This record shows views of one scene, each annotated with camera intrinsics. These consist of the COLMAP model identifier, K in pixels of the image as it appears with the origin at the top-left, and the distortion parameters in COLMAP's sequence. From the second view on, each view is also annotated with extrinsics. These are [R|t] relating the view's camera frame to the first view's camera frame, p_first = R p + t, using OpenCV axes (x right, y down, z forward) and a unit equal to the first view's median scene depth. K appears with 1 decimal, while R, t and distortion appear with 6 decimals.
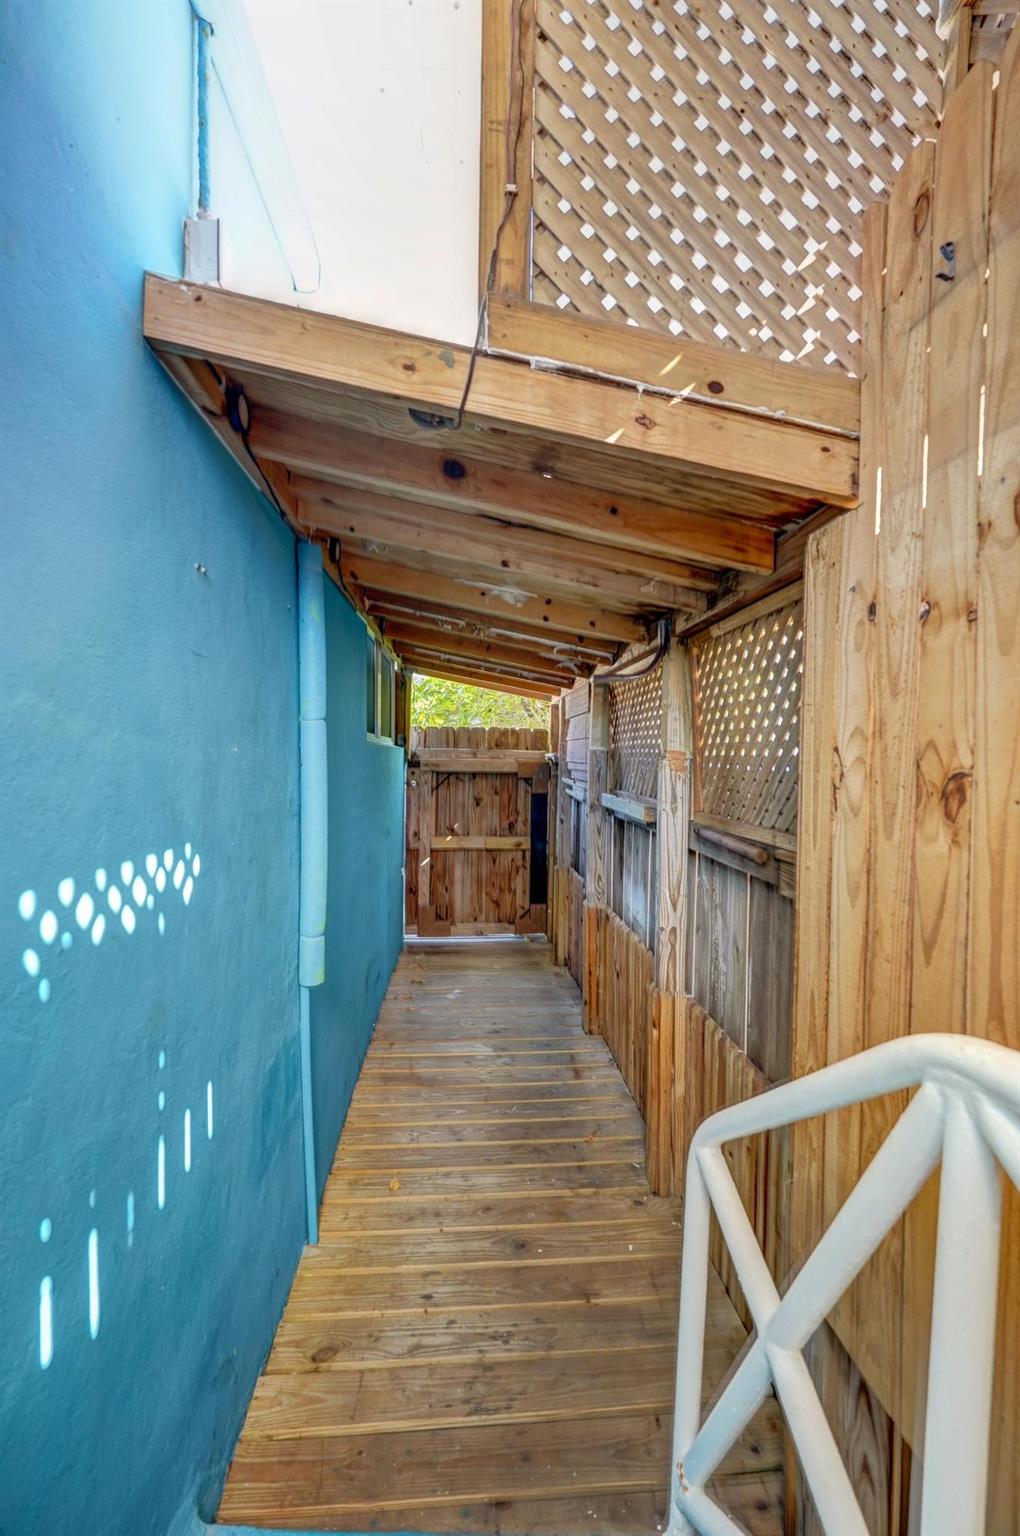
lens RADIAL K [[683.1, 0, 522.6], [0, 683.1, 765.2], [0, 0, 1]] dist [-0.024019, 0.012901]
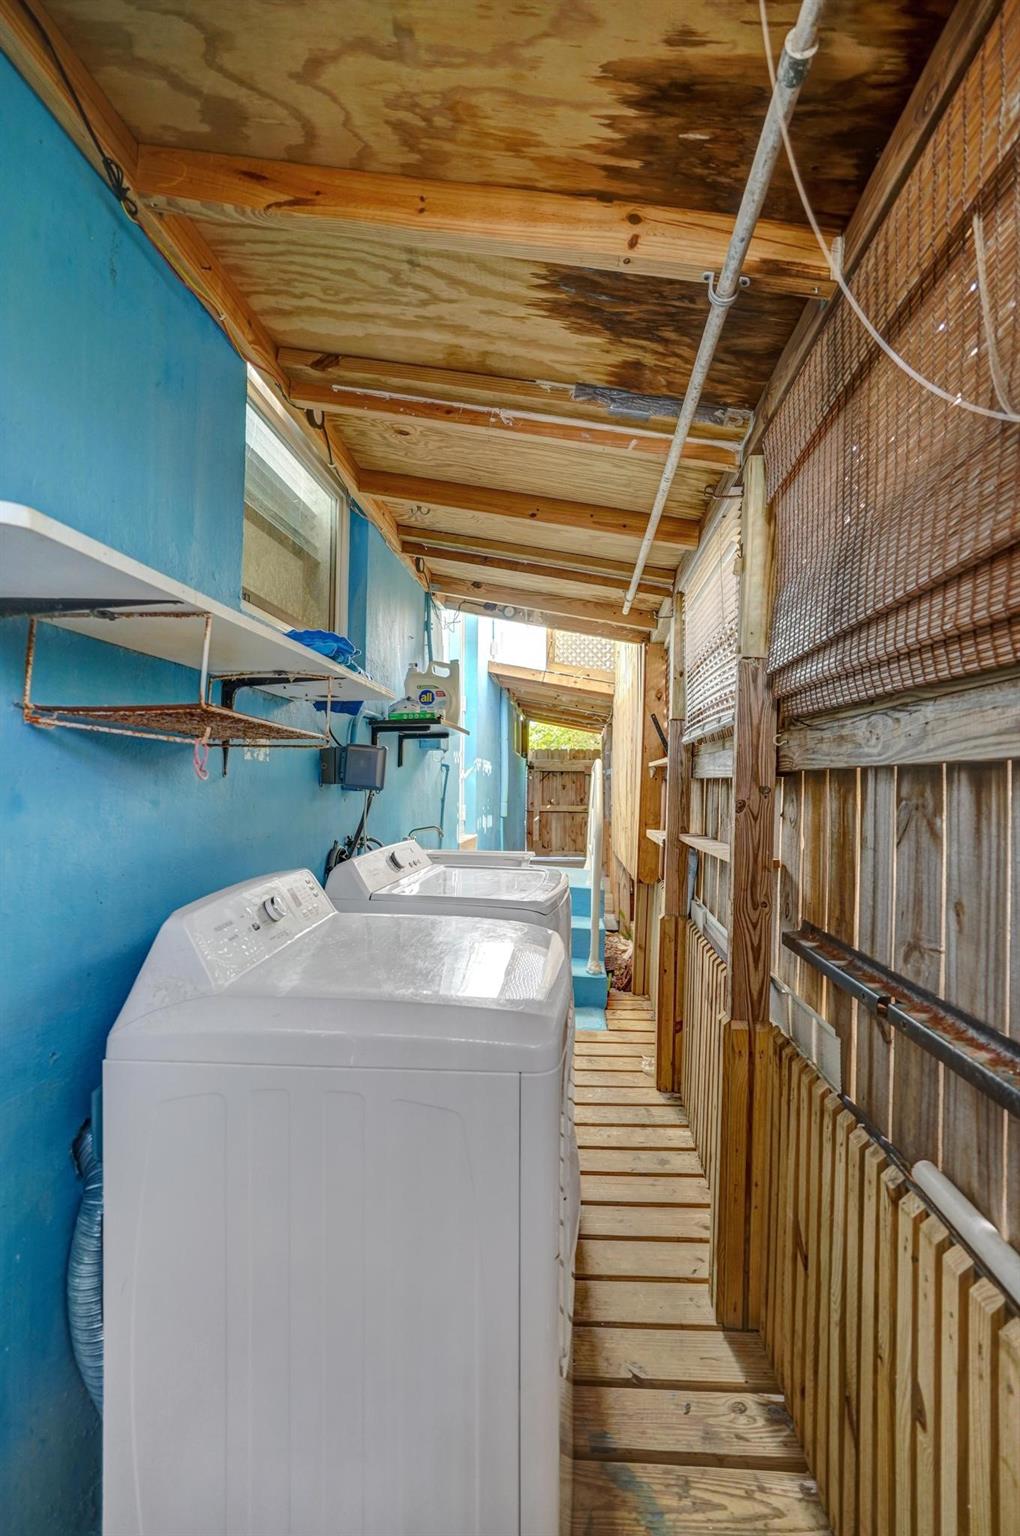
lens RADIAL K [[683.1, 0, 522.6], [0, 683.1, 765.2], [0, 0, 1]] dist [-0.024019, 0.012901]
pose [[0.987048, -0.011993, -0.159976, 0.132722], [0.003217, 0.998481, -0.055004, 0.100737], [0.160393, 0.053777, 0.985587, -0.948702]]
